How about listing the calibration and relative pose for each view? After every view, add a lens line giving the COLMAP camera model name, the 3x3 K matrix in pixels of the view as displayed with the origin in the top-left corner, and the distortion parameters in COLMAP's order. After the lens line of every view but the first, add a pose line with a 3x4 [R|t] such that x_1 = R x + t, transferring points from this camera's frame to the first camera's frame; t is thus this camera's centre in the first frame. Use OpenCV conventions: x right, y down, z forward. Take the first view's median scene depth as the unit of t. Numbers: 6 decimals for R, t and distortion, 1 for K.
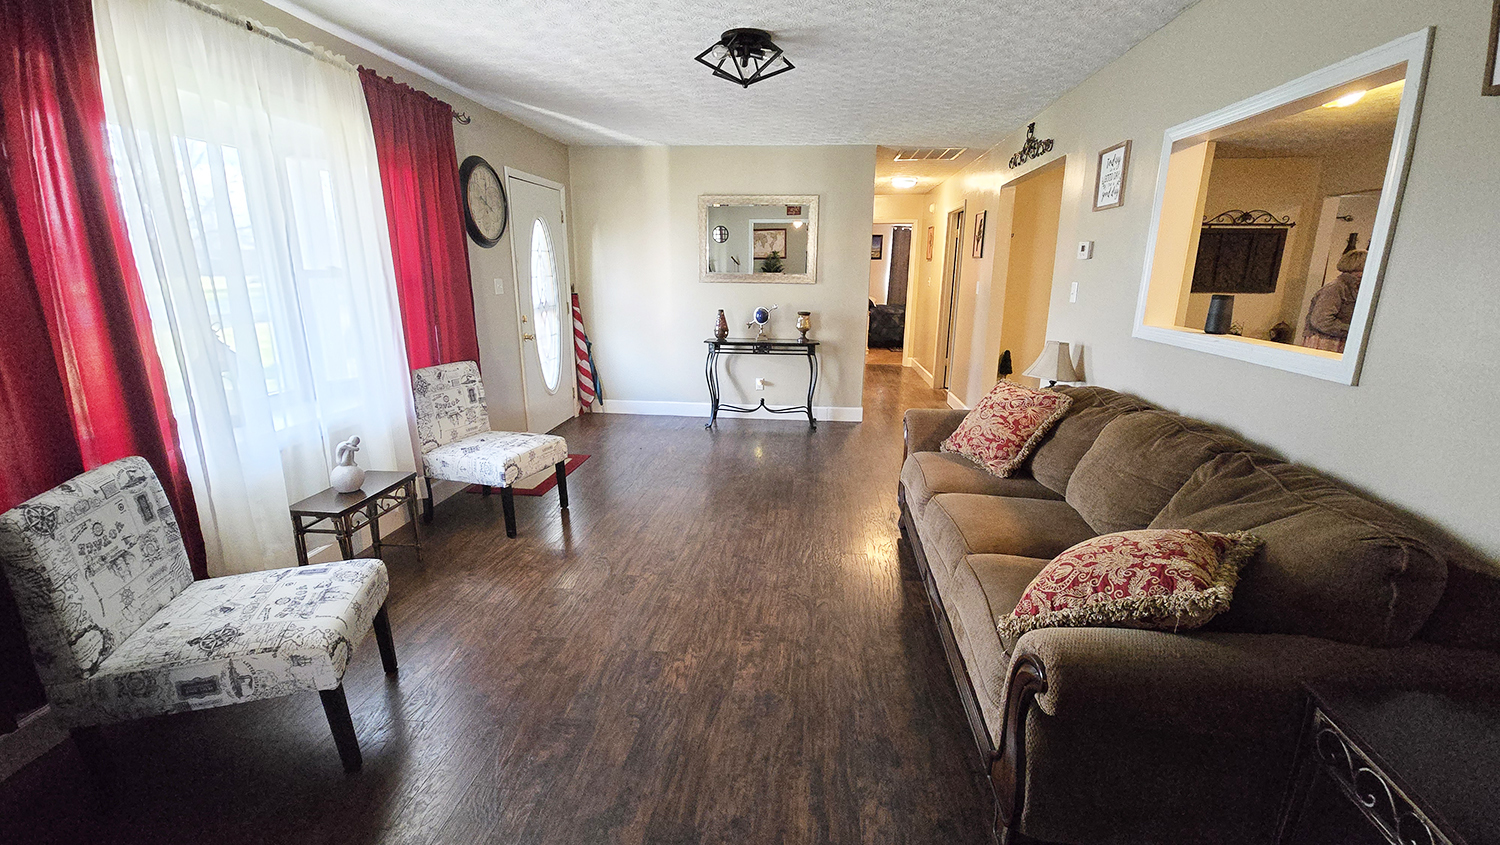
lens RADIAL K [[616.0, 0, 748.1], [0, 616.0, 417.9], [0, 0, 1]] dist [-0.007653, 0.002312]
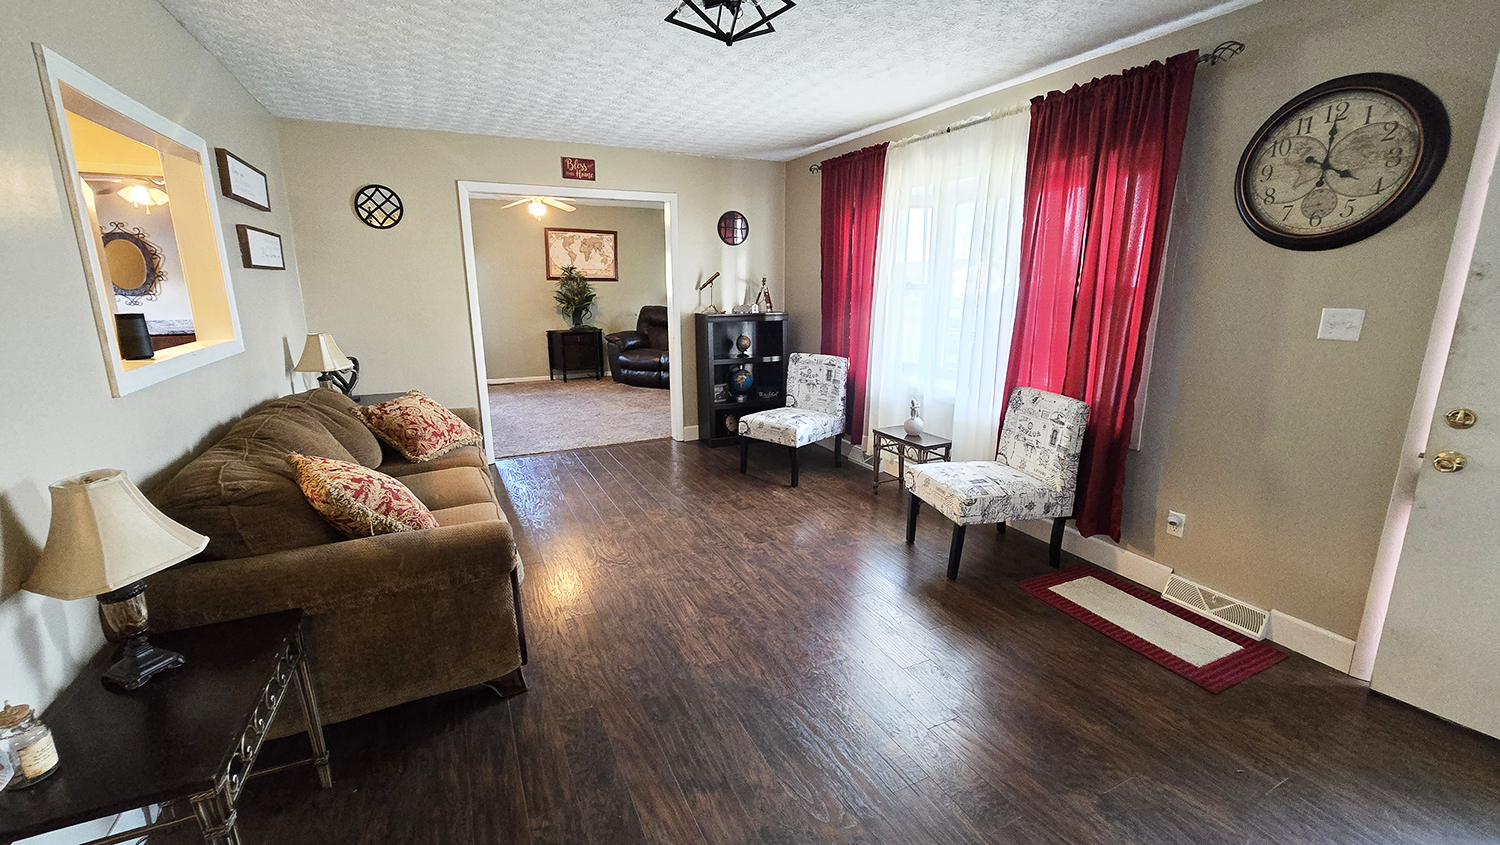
lens RADIAL K [[616.0, 0, 748.1], [0, 616.0, 417.9], [0, 0, 1]] dist [-0.007653, 0.002312]
pose [[-0.843523, 0.111929, -0.525301, 0.357913], [-0.133166, 0.903921, 0.406441, -0.367942], [0.520323, 0.412795, -0.747573, 1.495366]]
